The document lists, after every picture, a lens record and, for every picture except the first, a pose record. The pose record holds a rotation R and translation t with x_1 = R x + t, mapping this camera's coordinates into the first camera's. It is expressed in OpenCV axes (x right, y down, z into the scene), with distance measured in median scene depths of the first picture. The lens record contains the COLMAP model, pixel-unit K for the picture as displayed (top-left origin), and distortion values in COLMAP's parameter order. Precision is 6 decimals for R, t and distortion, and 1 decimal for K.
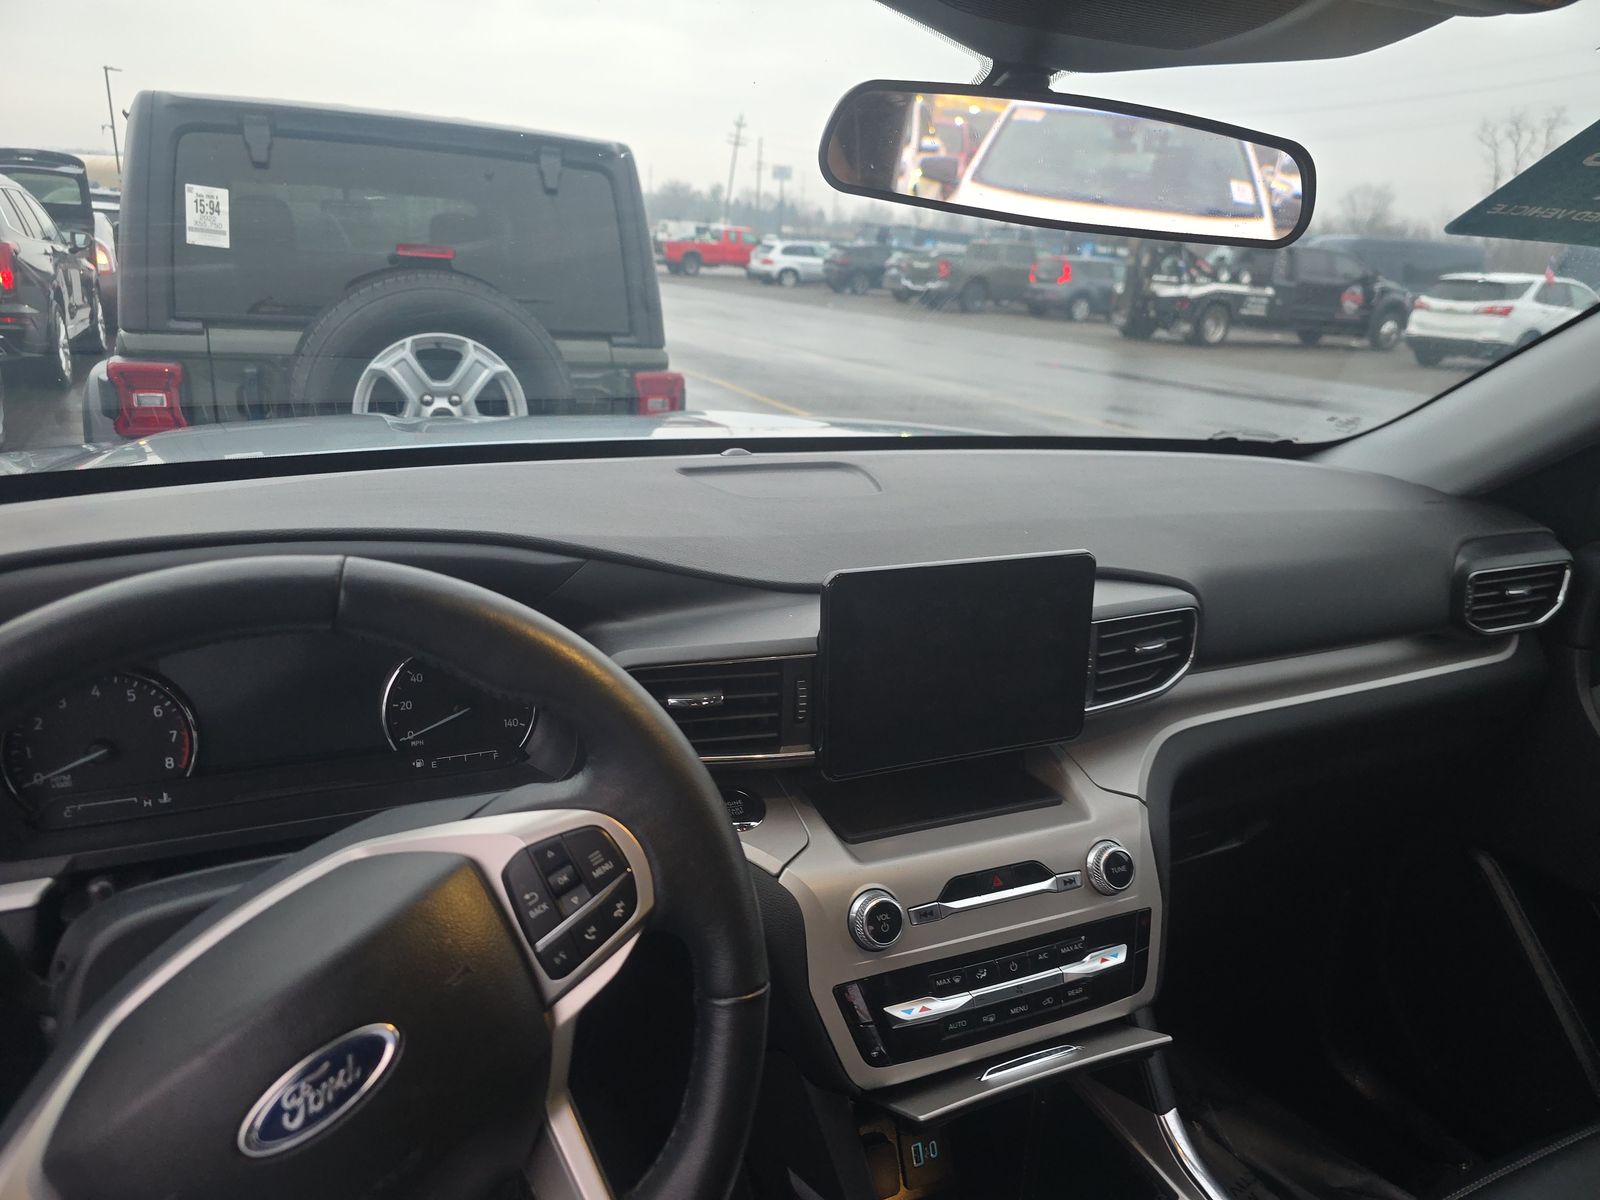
lens RADIAL K [[1089.2, 0, 800.0], [0, 1089.2, 600.0], [0, 0, 1]] dist [0.034556, -0.007605]
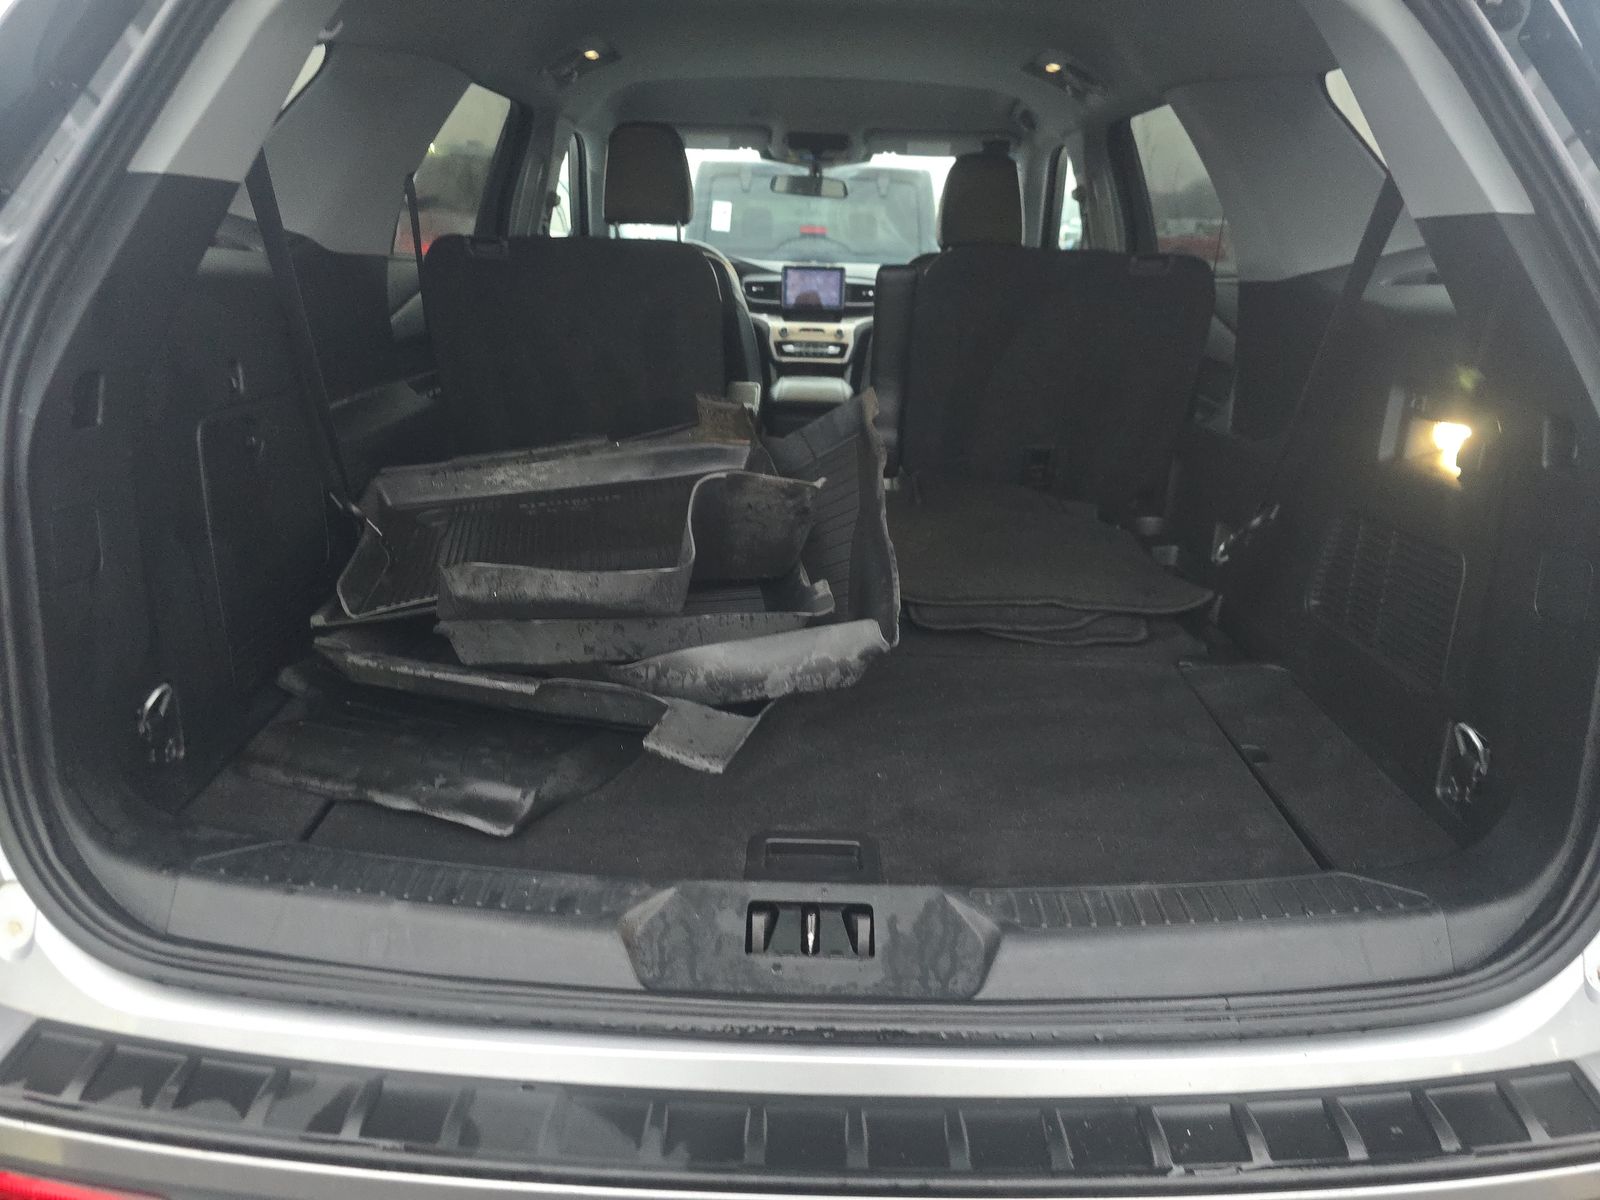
lens RADIAL K [[1114.8, 0, 800.0], [0, 1114.8, 600.0], [0, 0, 1]] dist [0.050171, -0.100656]
pose [[0.896500, 0.111100, -0.428888, 3.084834], [-0.116028, 0.993137, 0.014733, 1.768117], [0.427581, 0.036554, 0.903238, -4.518998]]
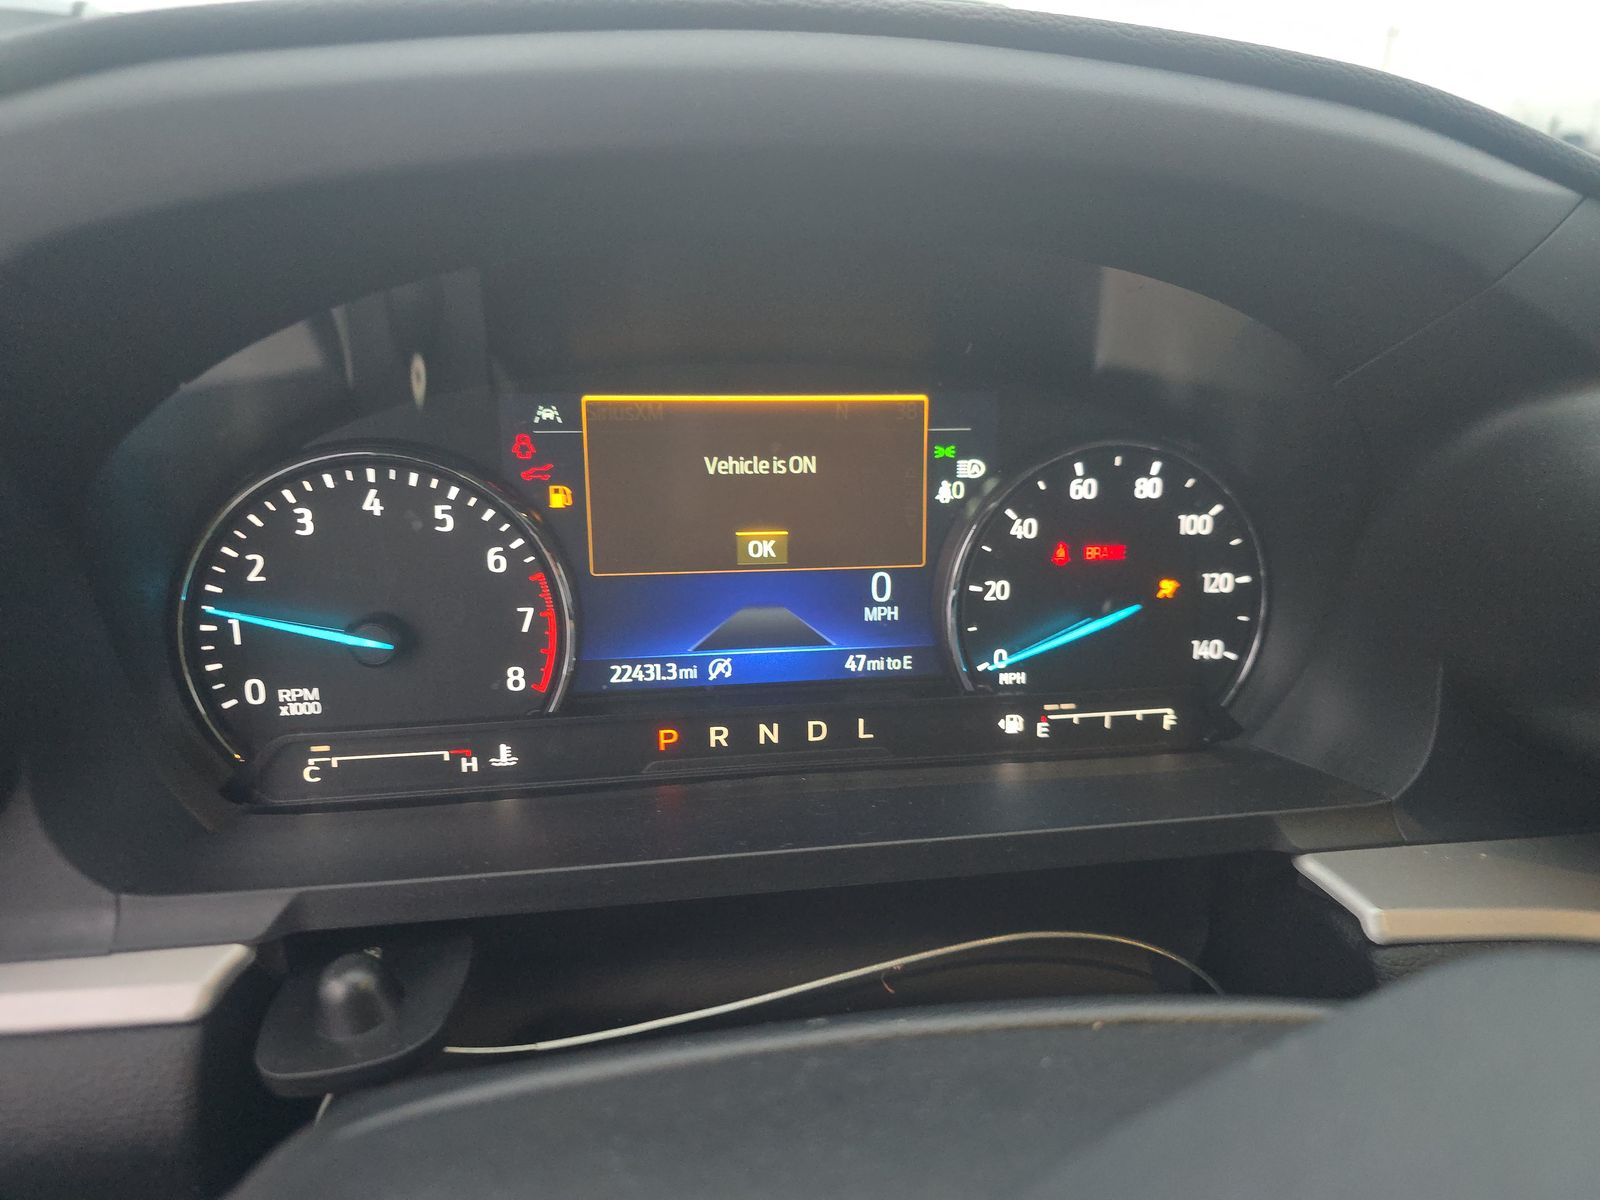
lens RADIAL K [[1089.2, 0, 800.0], [0, 1089.2, 600.0], [0, 0, 1]] dist [0.034556, -0.007605]
pose [[0.967641, 0.052578, -0.246794, -0.407938], [-0.045481, 0.998374, 0.034374, 0.110092], [0.248200, -0.022037, 0.968458, 0.693275]]
